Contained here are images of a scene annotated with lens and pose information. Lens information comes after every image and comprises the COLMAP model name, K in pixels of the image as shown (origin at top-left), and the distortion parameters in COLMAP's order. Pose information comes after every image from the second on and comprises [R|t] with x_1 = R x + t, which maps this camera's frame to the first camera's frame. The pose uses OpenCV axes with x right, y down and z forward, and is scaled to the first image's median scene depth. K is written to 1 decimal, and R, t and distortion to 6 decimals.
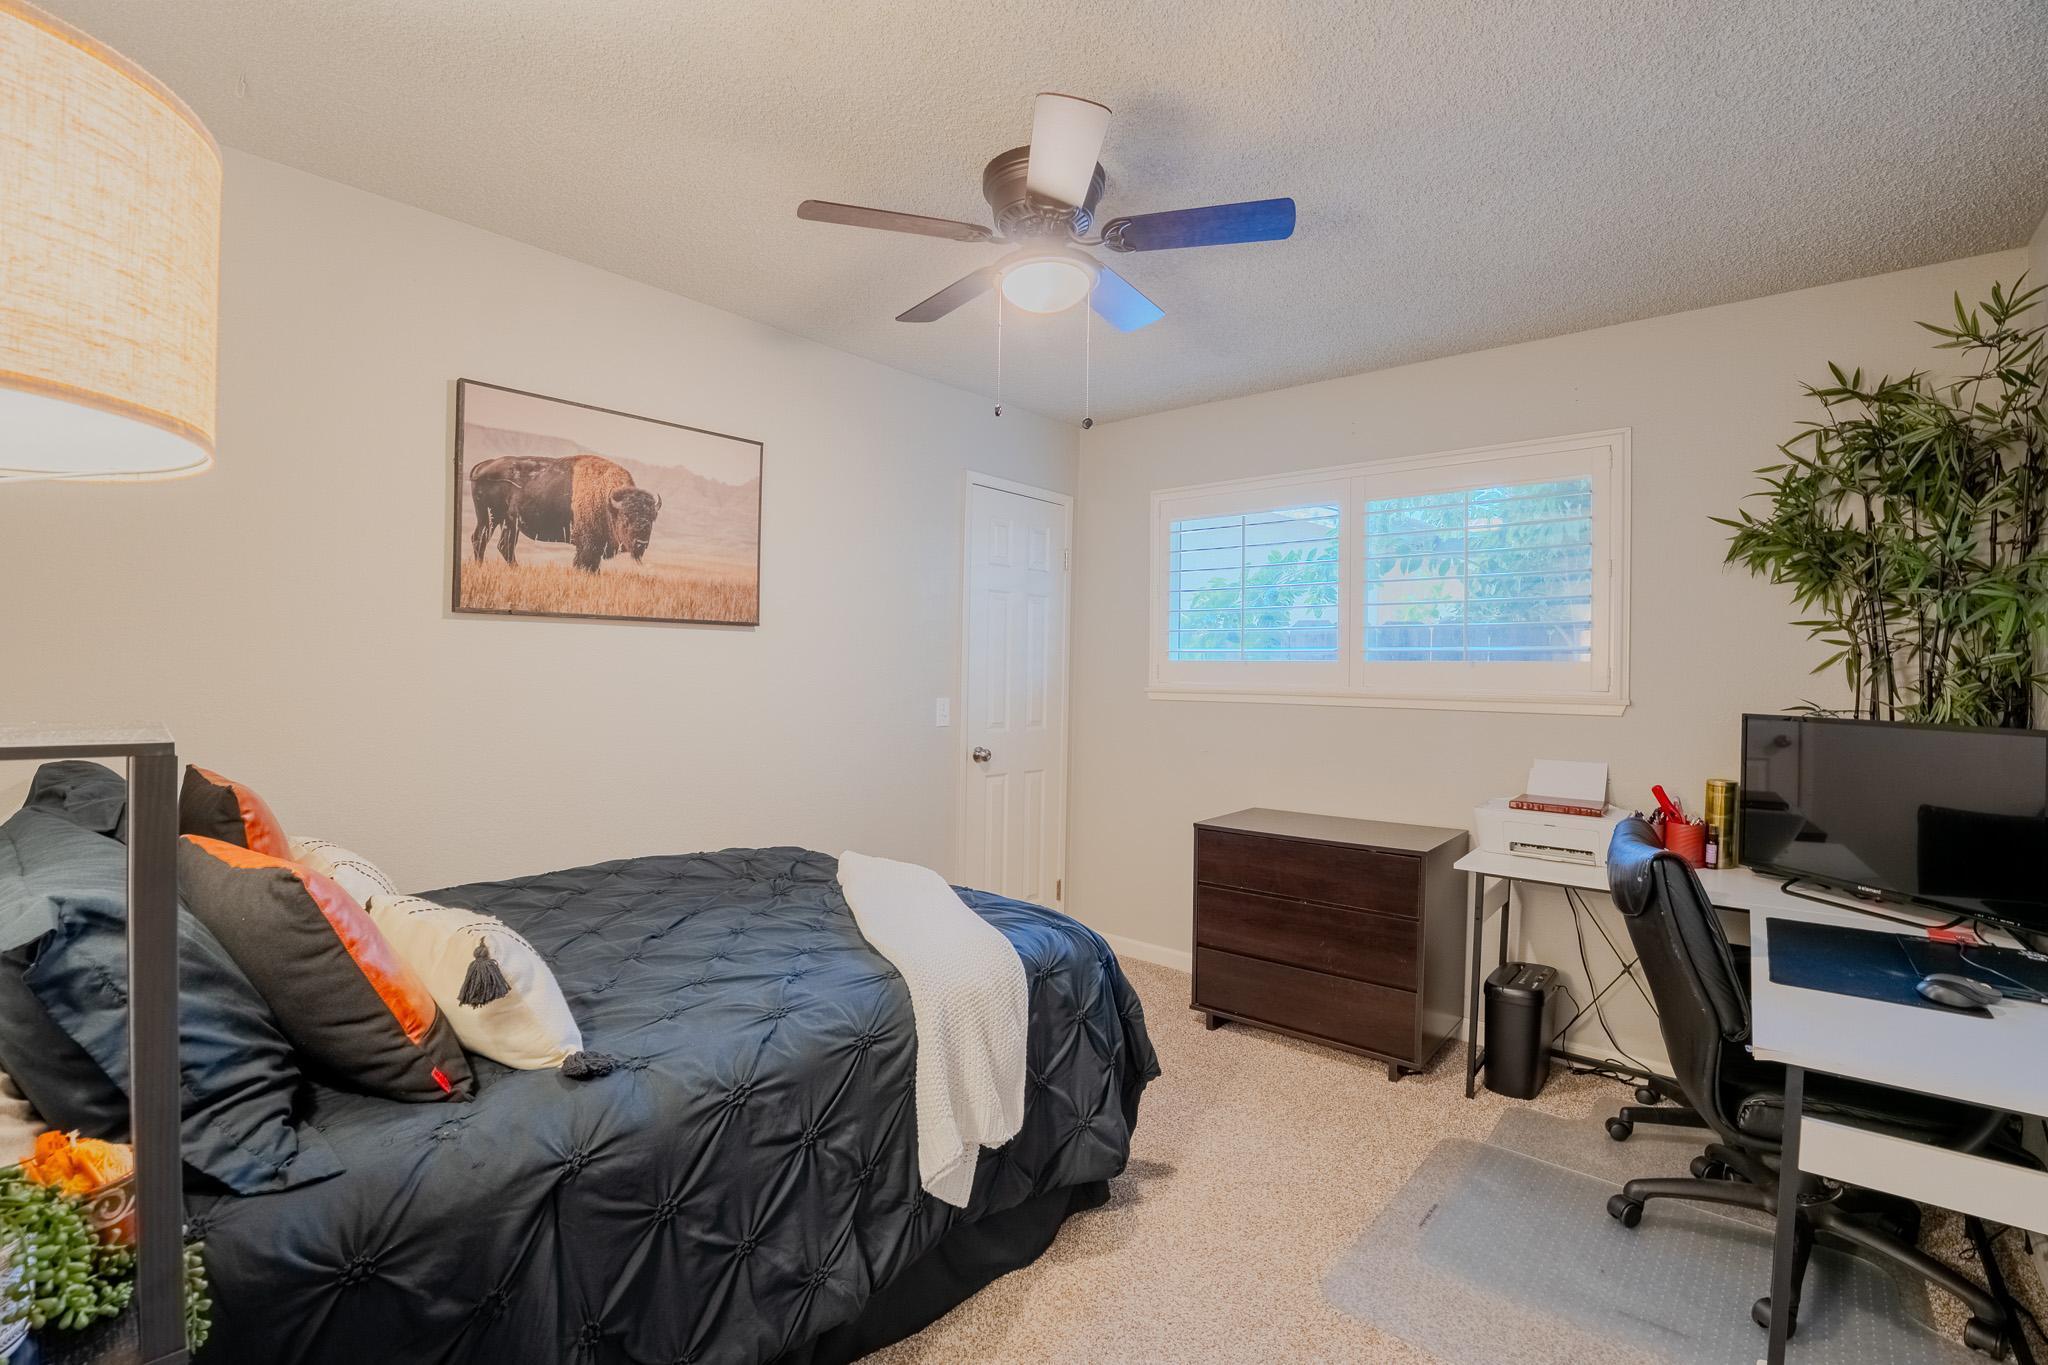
lens RADIAL K [[906.7, 0, 1026.7], [0, 906.7, 681.2], [0, 0, 1]] dist [-0.069505, 0.015453]
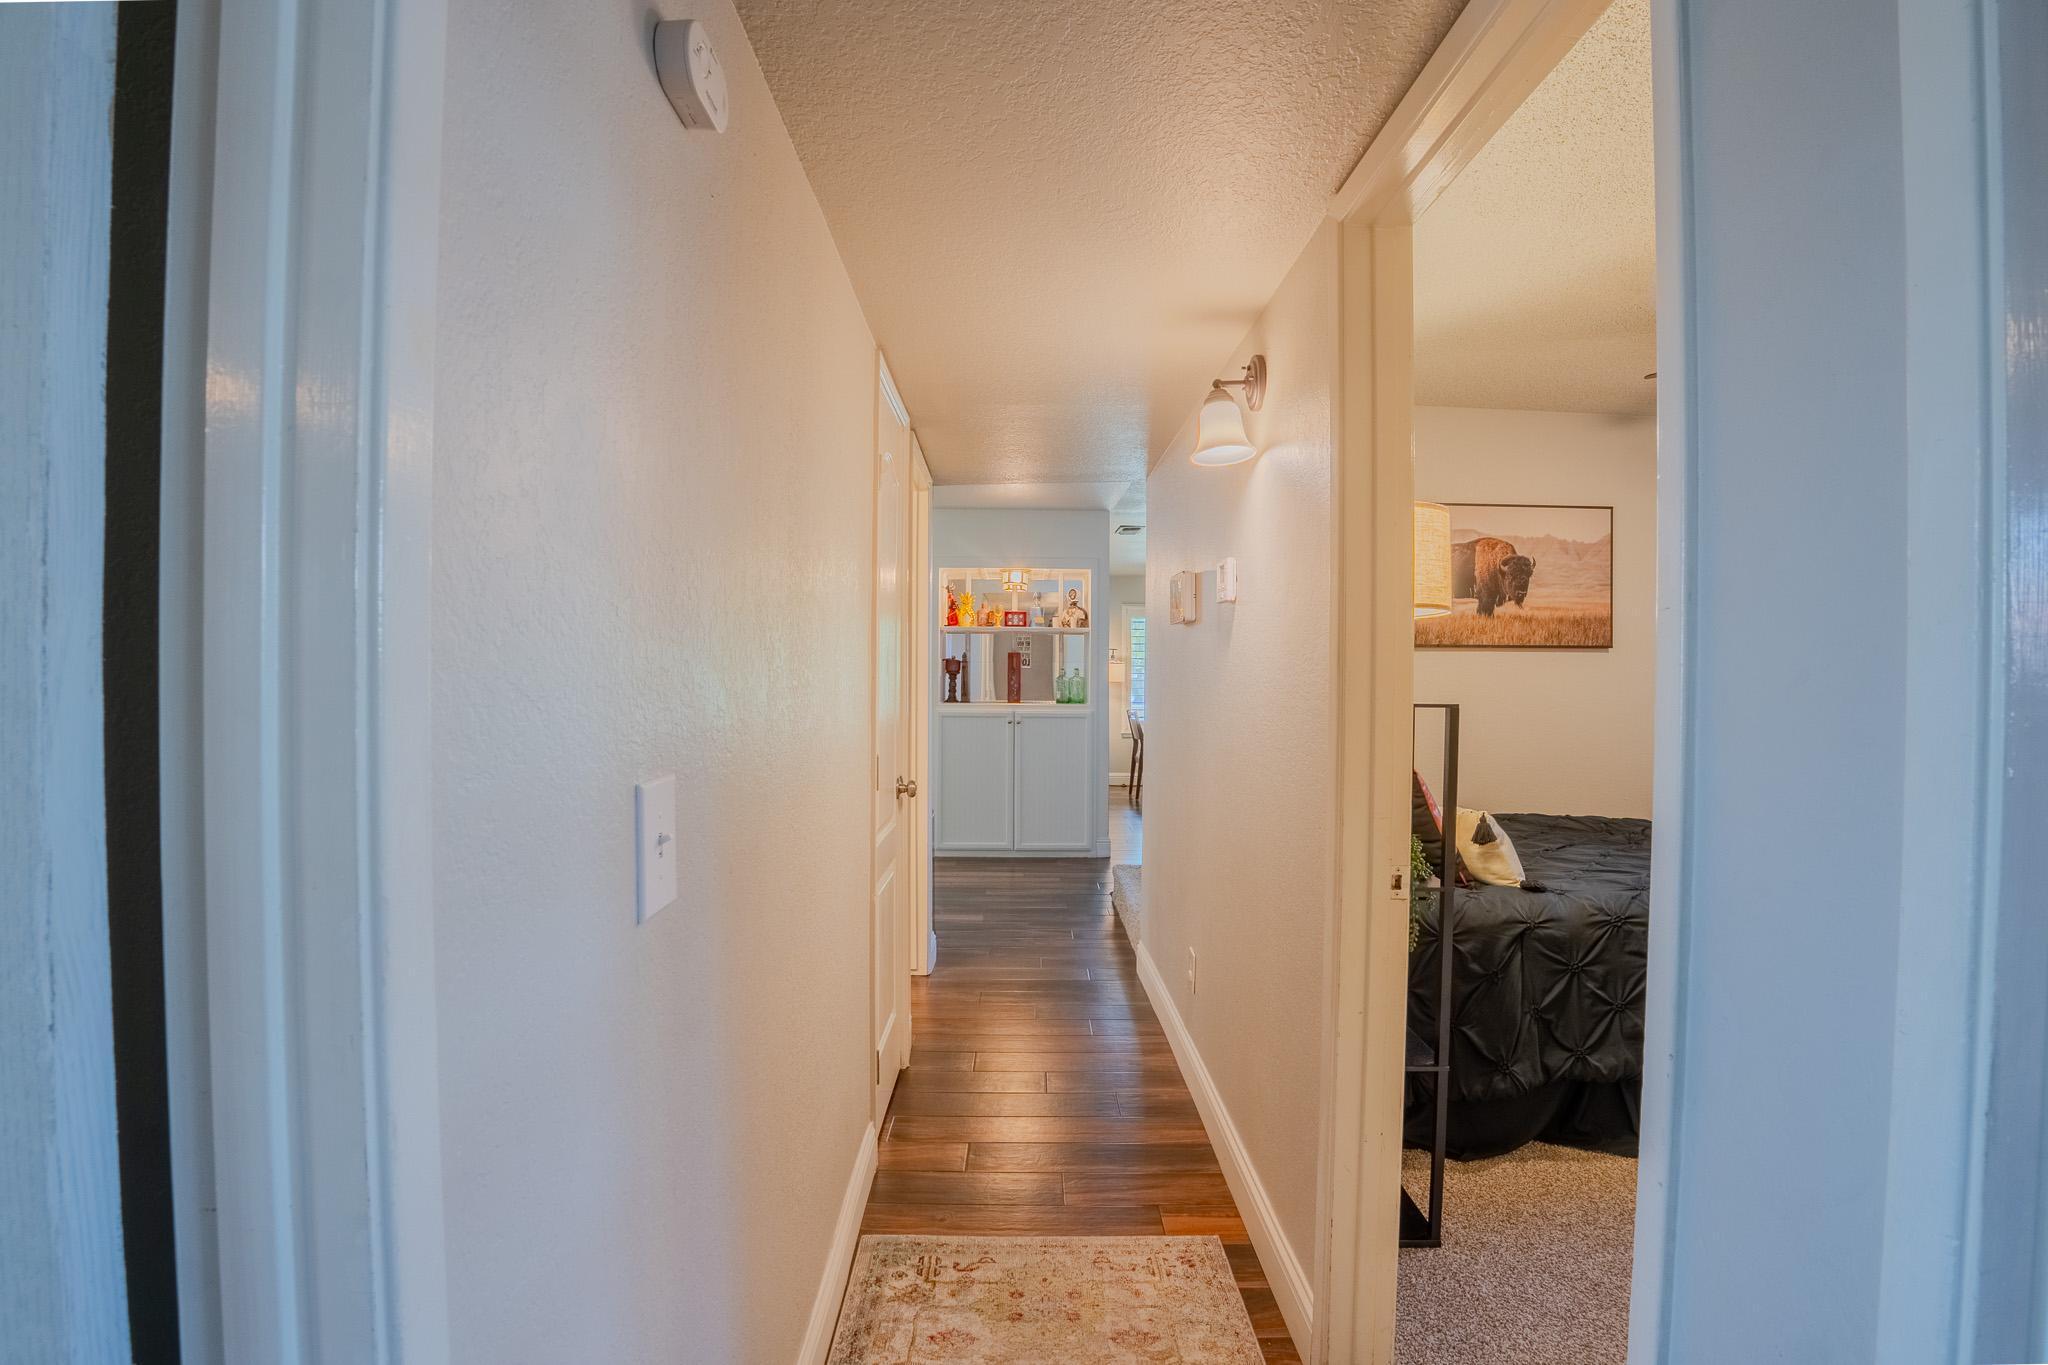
lens RADIAL K [[906.7, 0, 1026.7], [0, 906.7, 681.2], [0, 0, 1]] dist [-0.069505, 0.015453]
pose [[0.662875, -0.006682, -0.748701, 0.181747], [-0.002922, 0.999929, -0.011510, 0.007702], [0.748725, 0.009817, 0.662808, -0.912687]]
